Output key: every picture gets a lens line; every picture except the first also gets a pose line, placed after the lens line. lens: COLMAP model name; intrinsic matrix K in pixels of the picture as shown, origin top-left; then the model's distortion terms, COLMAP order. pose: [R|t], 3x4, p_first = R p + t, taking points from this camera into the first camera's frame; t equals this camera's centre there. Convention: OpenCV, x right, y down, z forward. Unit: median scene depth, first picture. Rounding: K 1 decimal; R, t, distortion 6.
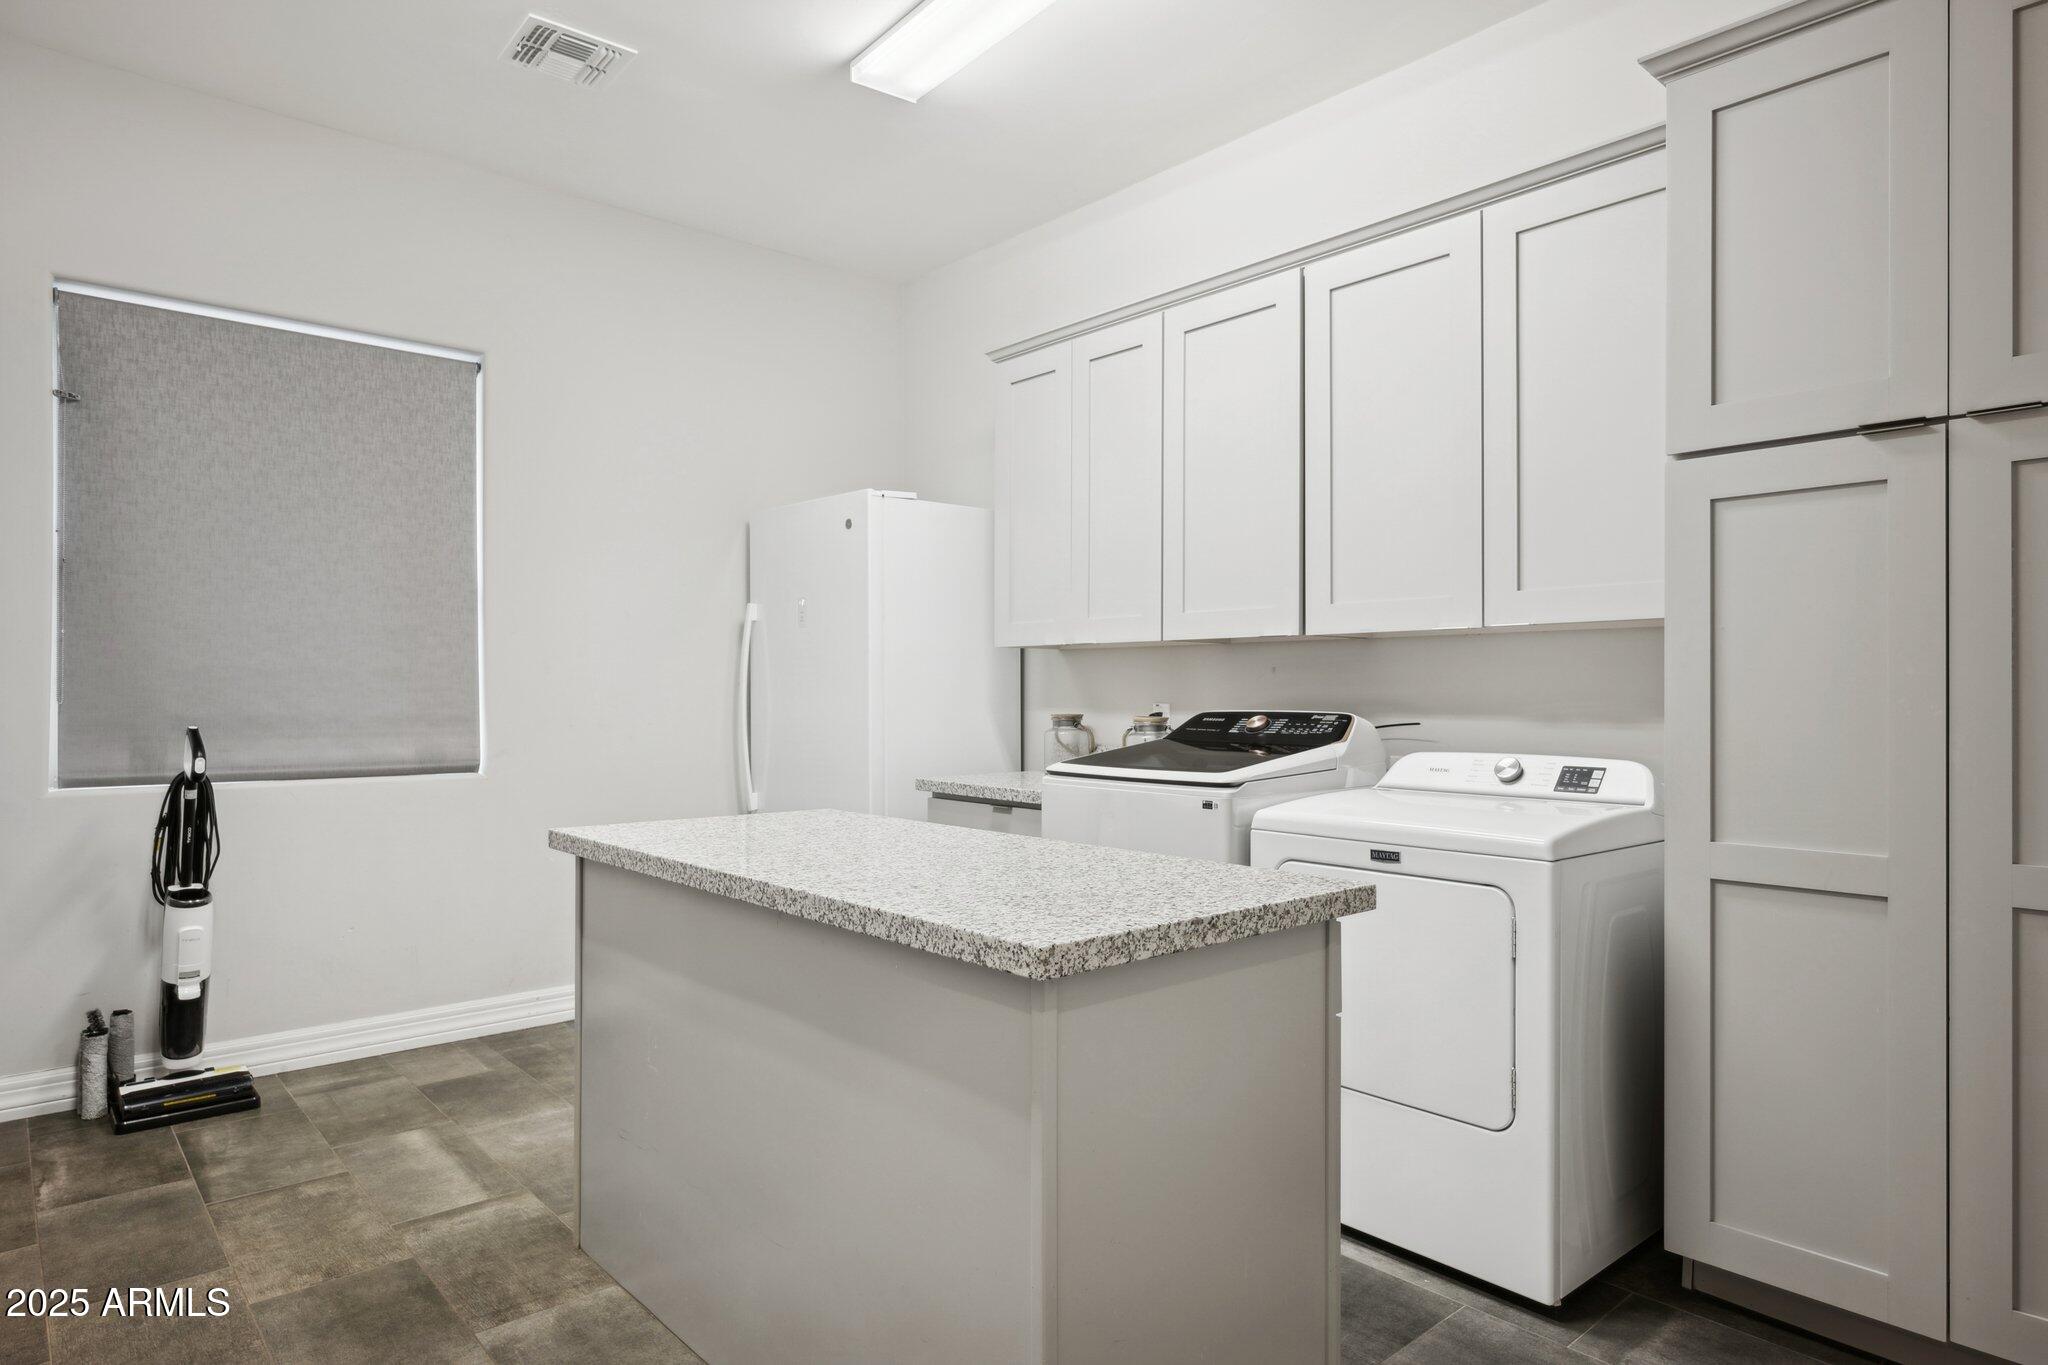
lens RADIAL K [[1189.1, 0, 1024.0], [0, 1189.1, 682.5], [0, 0, 1]] dist [-0.005501, 0.002183]
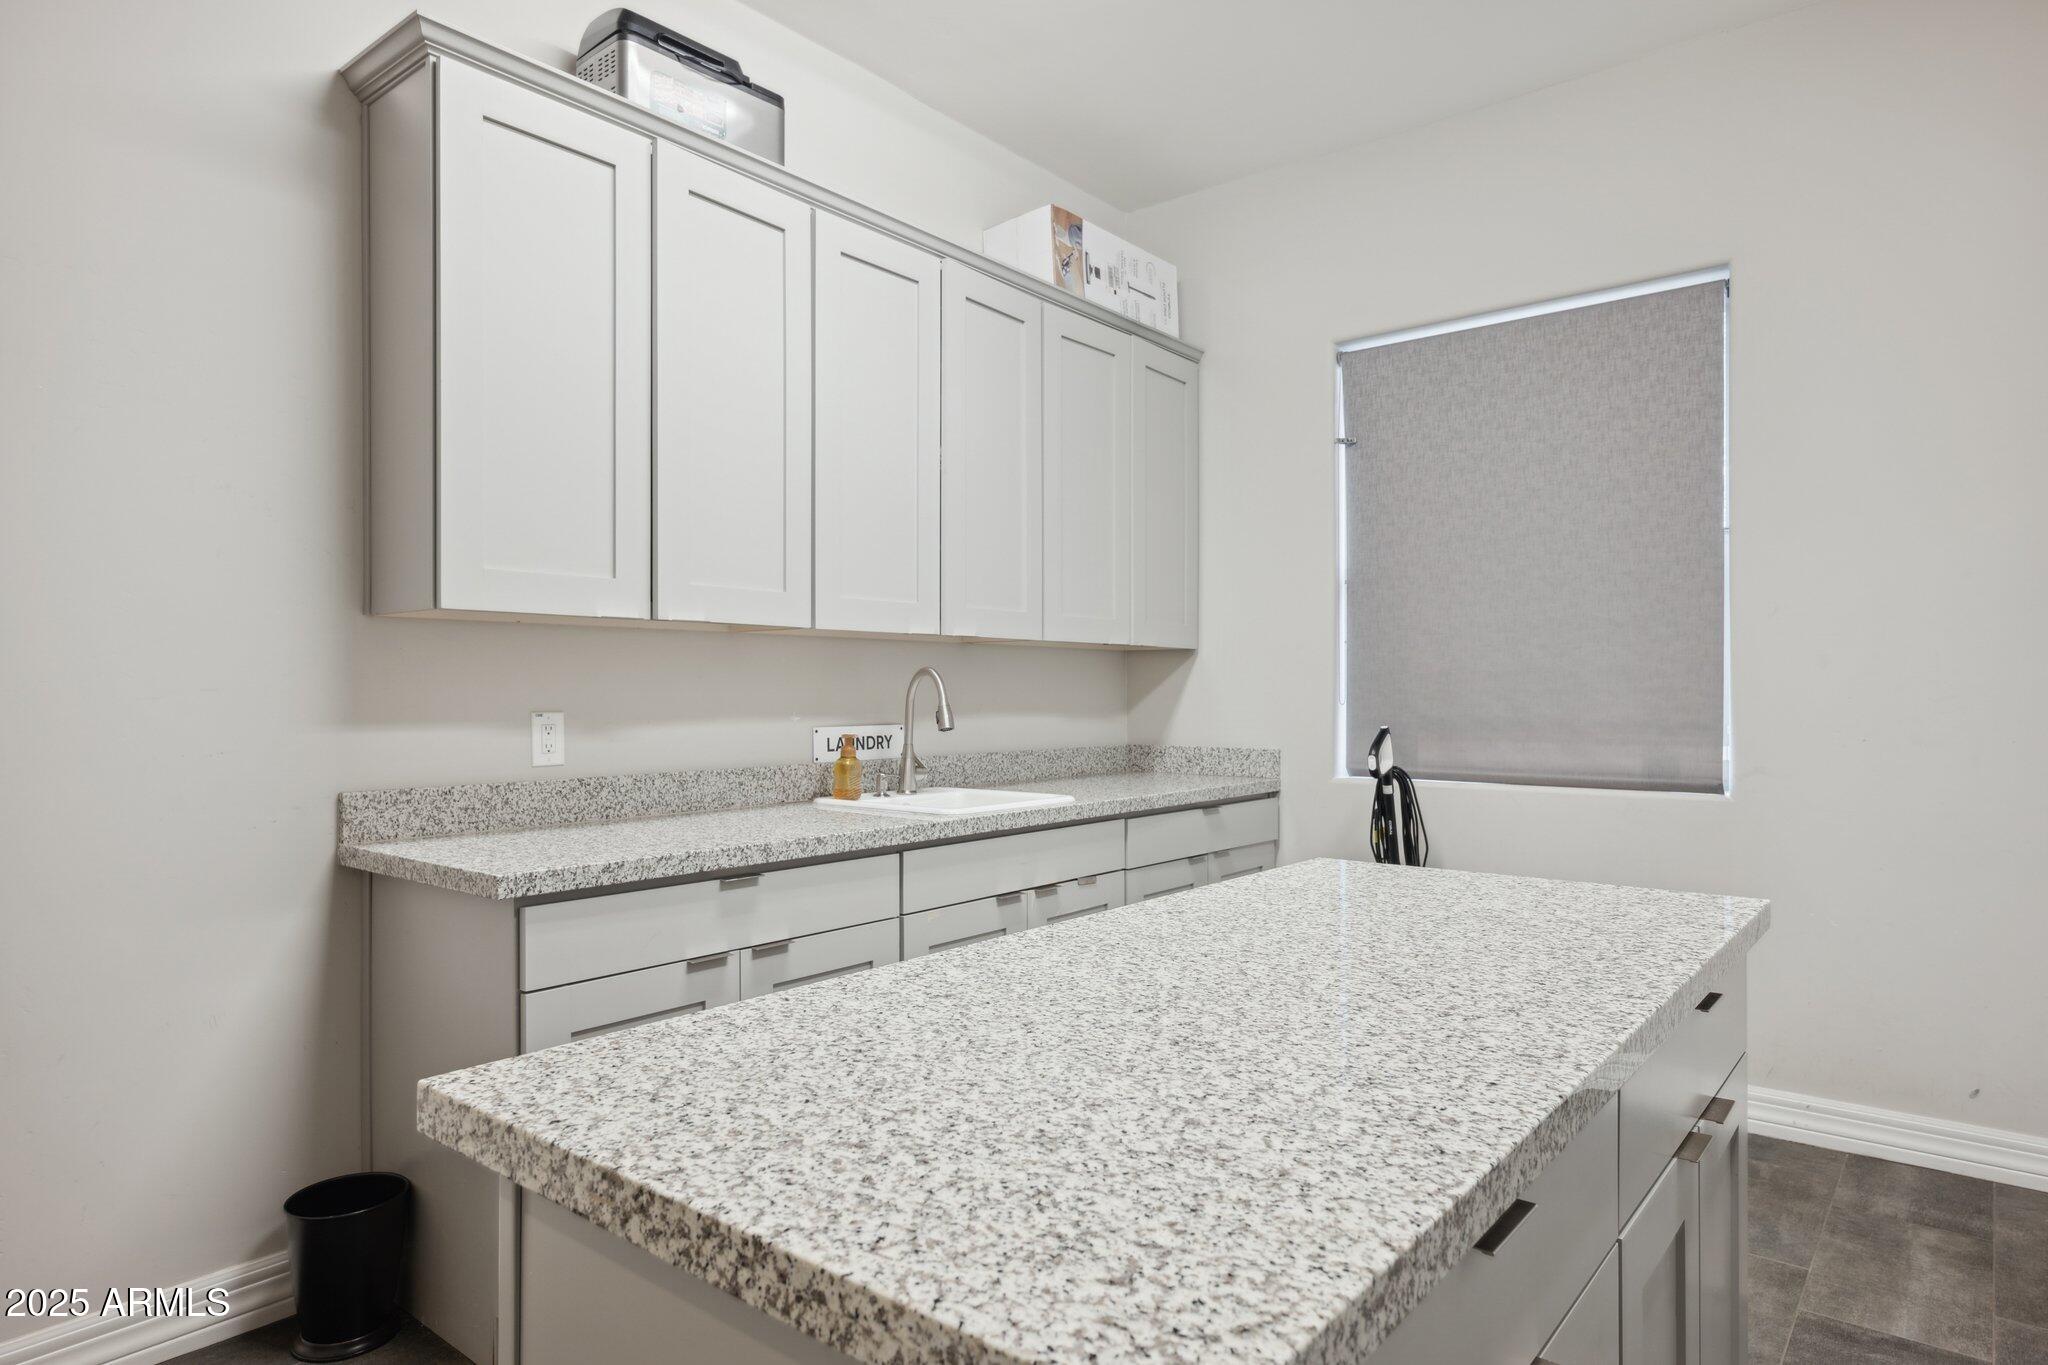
lens RADIAL K [[1189.1, 0, 1024.0], [0, 1189.1, 682.5], [0, 0, 1]] dist [-0.005501, 0.002183]
pose [[0.156722, -0.008331, -0.987608, 0.300495], [0.012232, 0.999904, -0.006494, 0.000520], [0.987567, -0.011062, 0.156809, 0.498901]]
